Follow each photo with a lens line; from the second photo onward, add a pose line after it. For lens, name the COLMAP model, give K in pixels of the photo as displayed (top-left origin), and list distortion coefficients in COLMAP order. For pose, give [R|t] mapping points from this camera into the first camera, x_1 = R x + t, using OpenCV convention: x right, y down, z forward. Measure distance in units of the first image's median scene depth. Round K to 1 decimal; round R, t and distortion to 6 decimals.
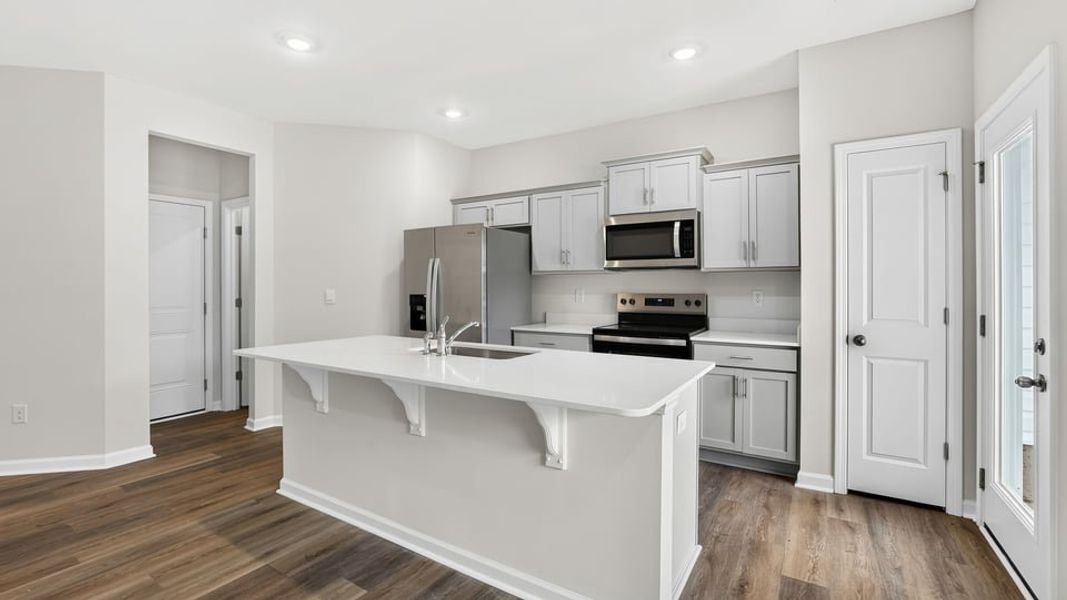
lens RADIAL K [[469.8, 0, 520.5], [0, 469.8, 289.0], [0, 0, 1]] dist [-0.040288, 0.015094]
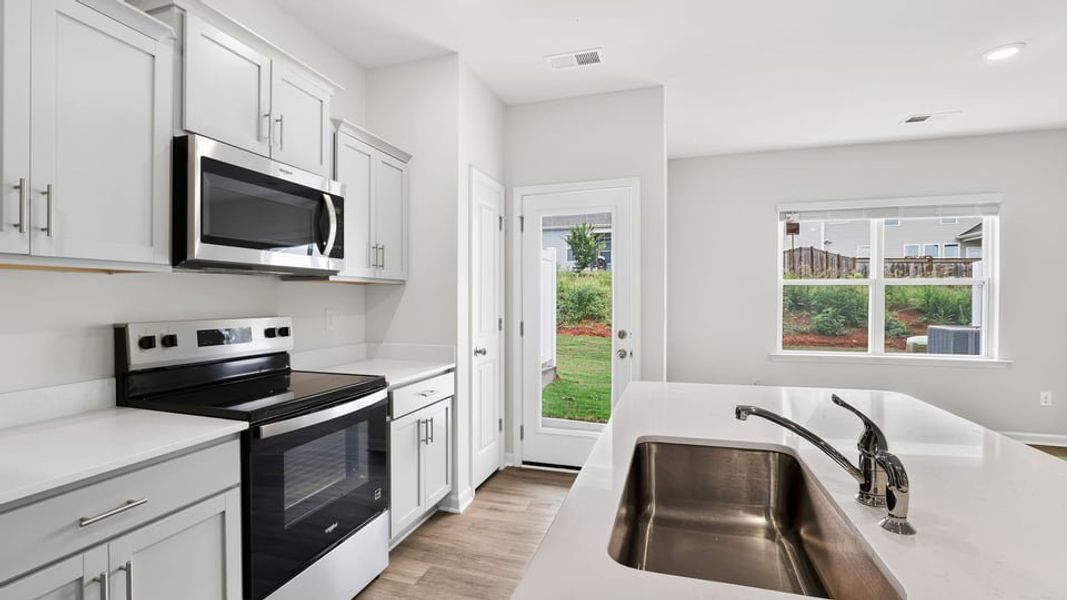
lens RADIAL K [[475.6, 0, 520.1], [0, 475.6, 302.8], [0, 0, 1]] dist [-0.035540, 0.016230]
pose [[-0.260663, -0.007606, 0.965400, -0.288784], [0.006475, 0.999933, 0.009626, -0.011423], [-0.965408, 0.008760, -0.260596, 0.878663]]
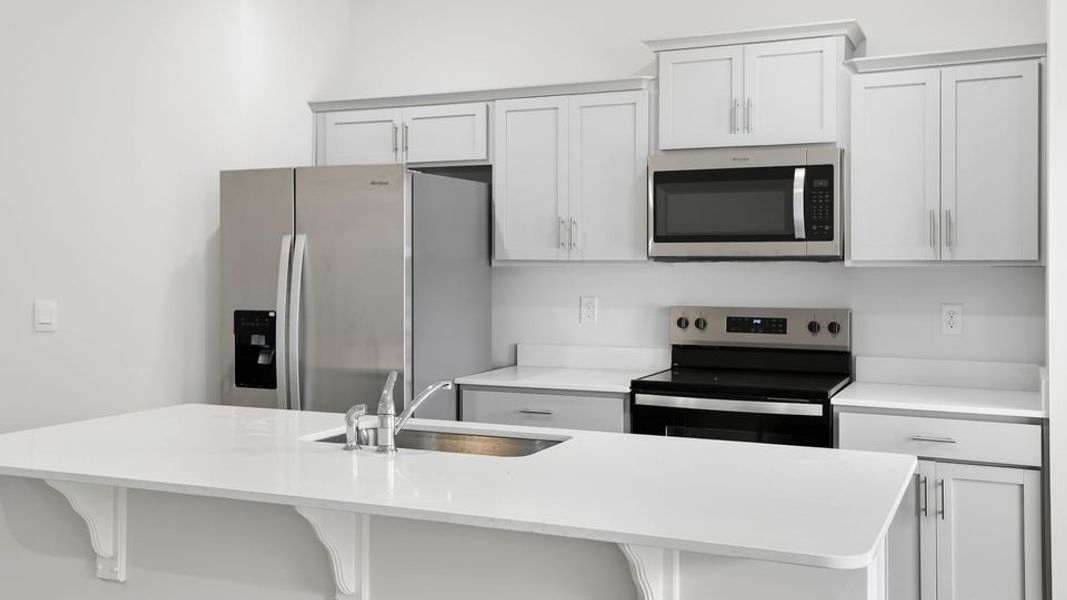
lens RADIAL K [[1048.4, 0, 516.7], [0, 1048.4, 265.4], [0, 0, 1]] dist [0.055461, 0.011837]
pose [[0.989933, 0.001962, 0.141524, -0.122195], [-0.001153, 0.999983, -0.005794, -0.030742], [-0.141533, 0.005572, 0.989918, -0.078291]]
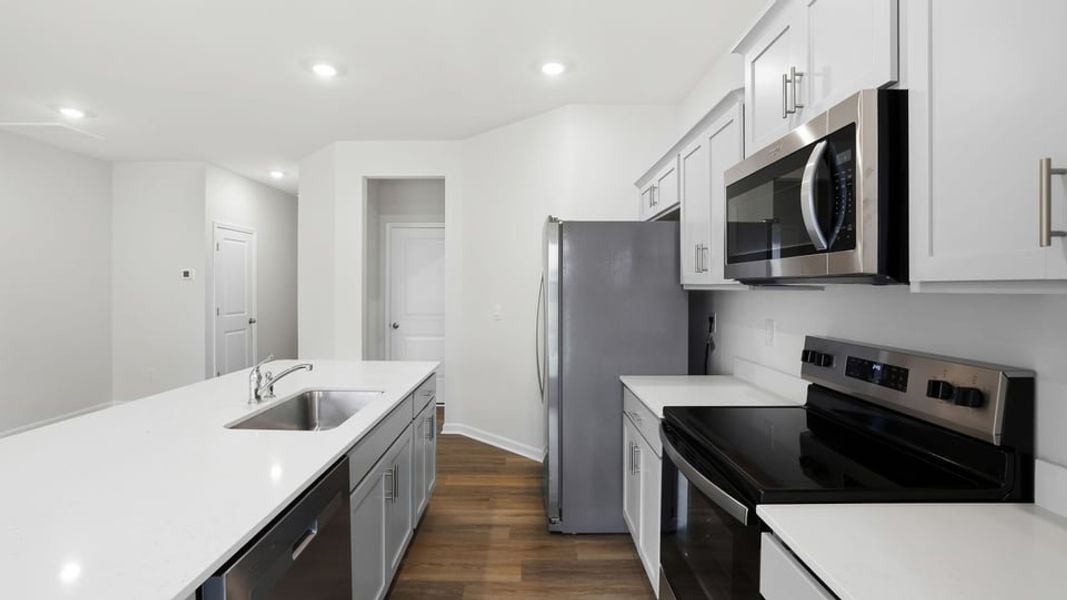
lens RADIAL K [[469.8, 0, 520.5], [0, 469.8, 289.0], [0, 0, 1]] dist [-0.040288, 0.015094]
pose [[0.537565, 0.005765, -0.843203, 0.478049], [-0.008879, 0.999960, 0.001176, -0.036834], [0.843176, 0.006855, 0.537595, 0.613075]]
